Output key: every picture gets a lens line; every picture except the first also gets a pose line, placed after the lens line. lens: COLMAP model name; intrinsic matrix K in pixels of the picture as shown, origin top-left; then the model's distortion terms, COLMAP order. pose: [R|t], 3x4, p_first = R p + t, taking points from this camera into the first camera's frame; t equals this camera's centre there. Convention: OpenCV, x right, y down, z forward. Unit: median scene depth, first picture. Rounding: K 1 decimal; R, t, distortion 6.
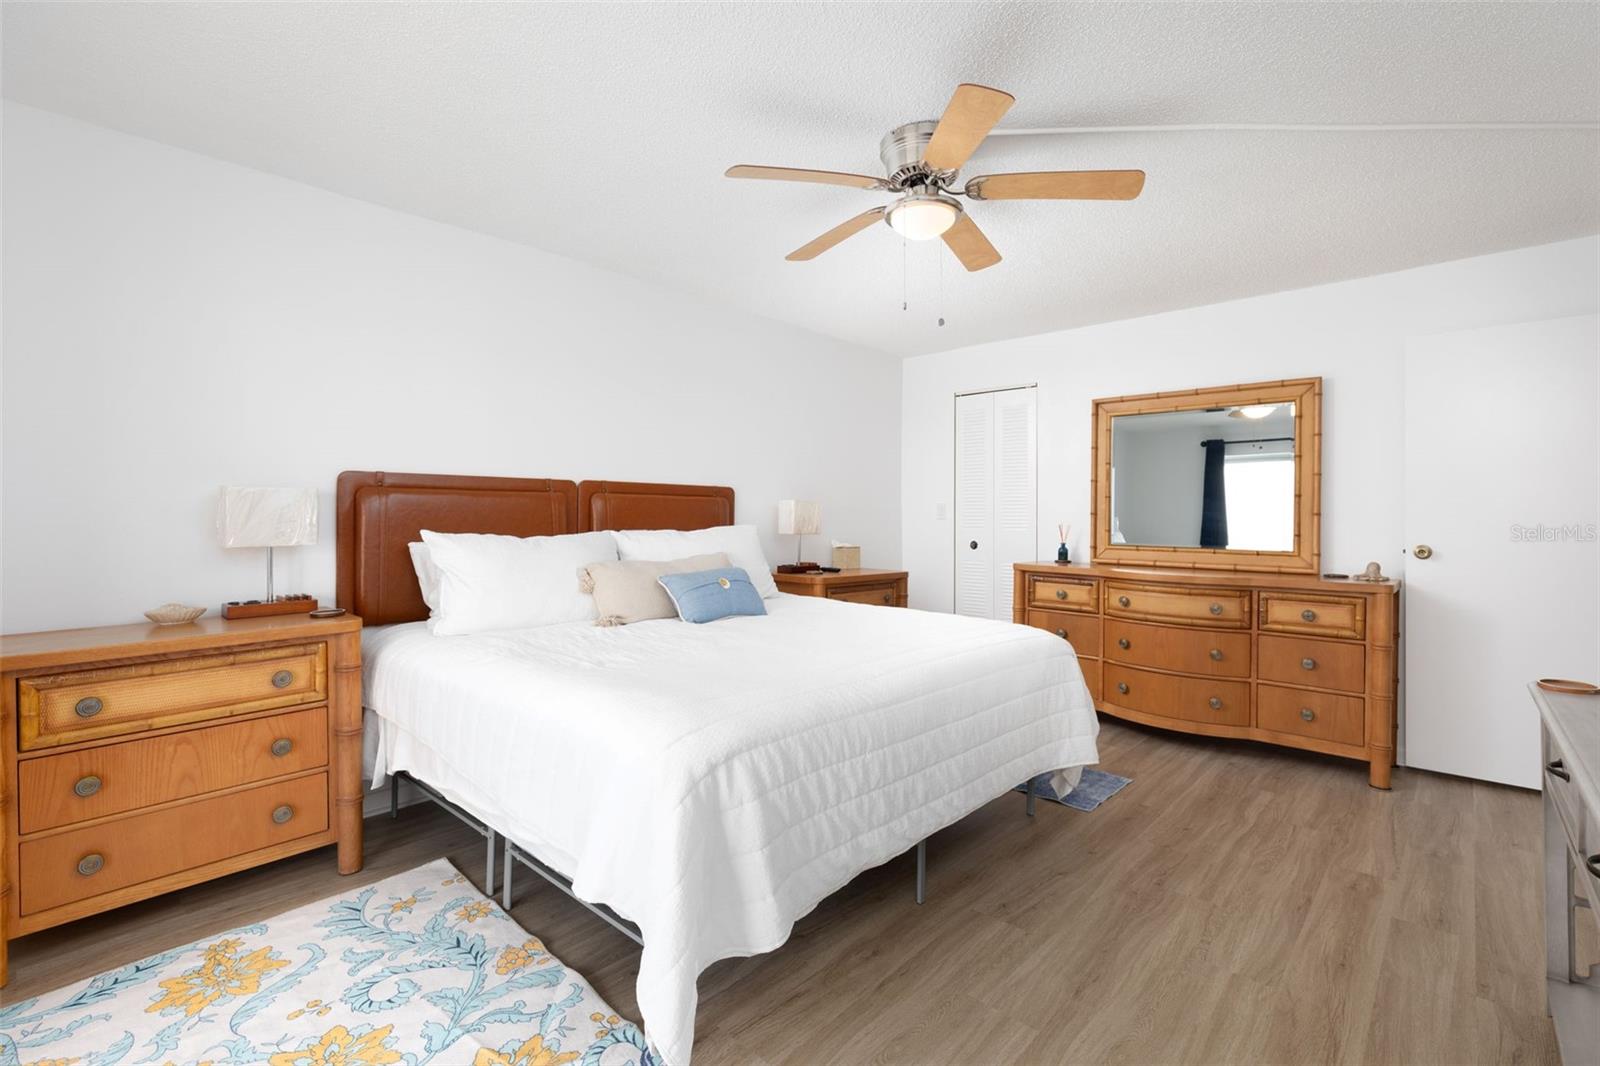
lens RADIAL K [[715.4, 0, 794.1], [0, 715.4, 525.5], [0, 0, 1]] dist [0.001155, 0.000168]
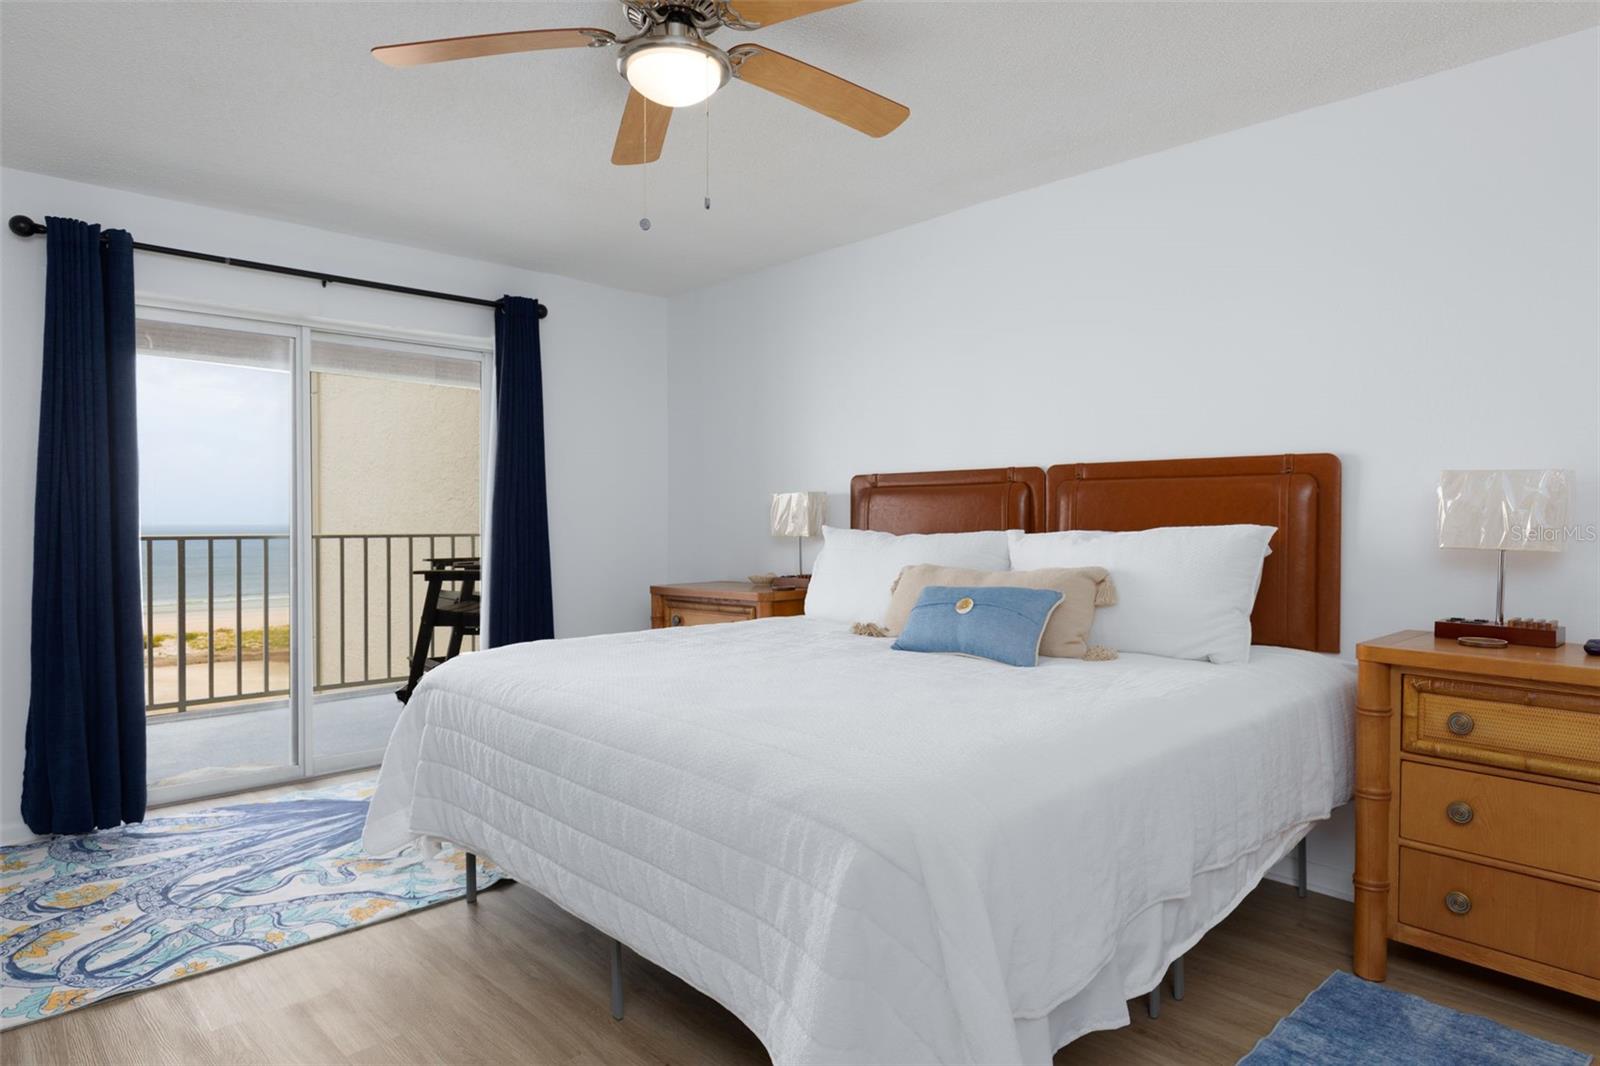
lens RADIAL K [[921.9, 0, 799.1], [0, 921.9, 527.3], [0, 0, 1]] dist [-0.008145, -0.001798]
pose [[-0.054683, 0.010812, -0.998445, 0.726541], [-0.007812, 0.999906, 0.011255, -0.005050], [0.998473, 0.008415, -0.054594, 0.794074]]
